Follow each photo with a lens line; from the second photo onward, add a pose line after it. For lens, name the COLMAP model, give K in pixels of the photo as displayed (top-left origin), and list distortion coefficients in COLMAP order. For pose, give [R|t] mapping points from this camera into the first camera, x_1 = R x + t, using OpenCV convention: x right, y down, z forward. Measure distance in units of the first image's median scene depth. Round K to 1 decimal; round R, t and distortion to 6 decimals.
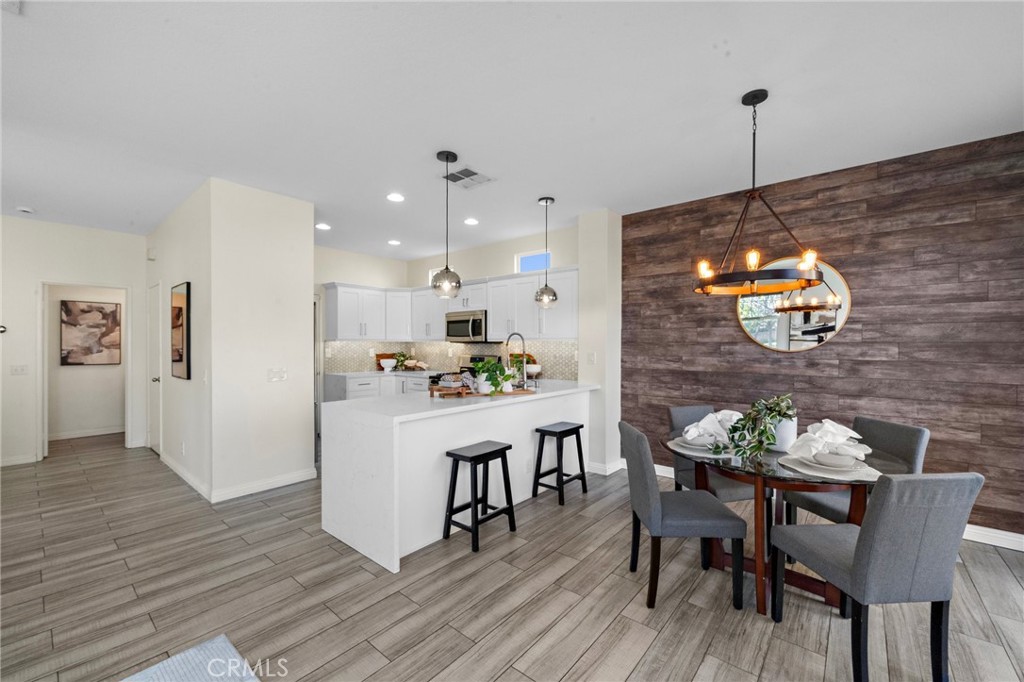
lens RADIAL K [[409.5, 0, 512.3], [0, 409.5, 345.5], [0, 0, 1]] dist [-0.000093, -0.000080]
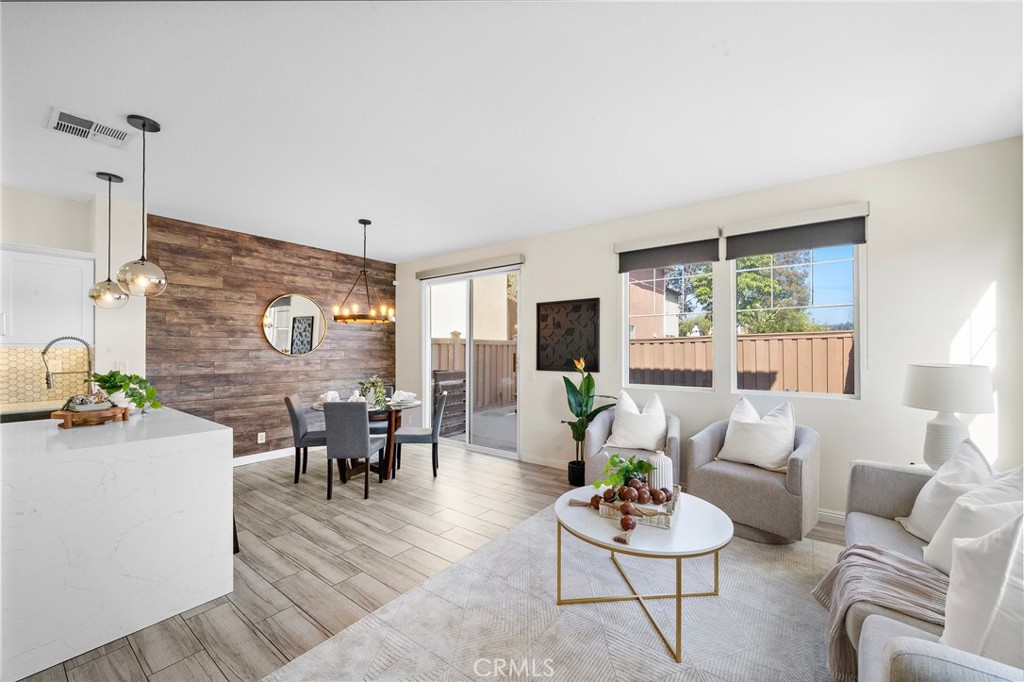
lens RADIAL K [[409.5, 0, 514.3], [0, 409.5, 345.1], [0, 0, 1]] dist [-0.000093, -0.000080]
pose [[-0.054187, 0.008037, 0.998498, -0.820482], [0.002069, 0.999966, -0.007937, -0.009743], [-0.998529, 0.001636, -0.054201, 0.247009]]
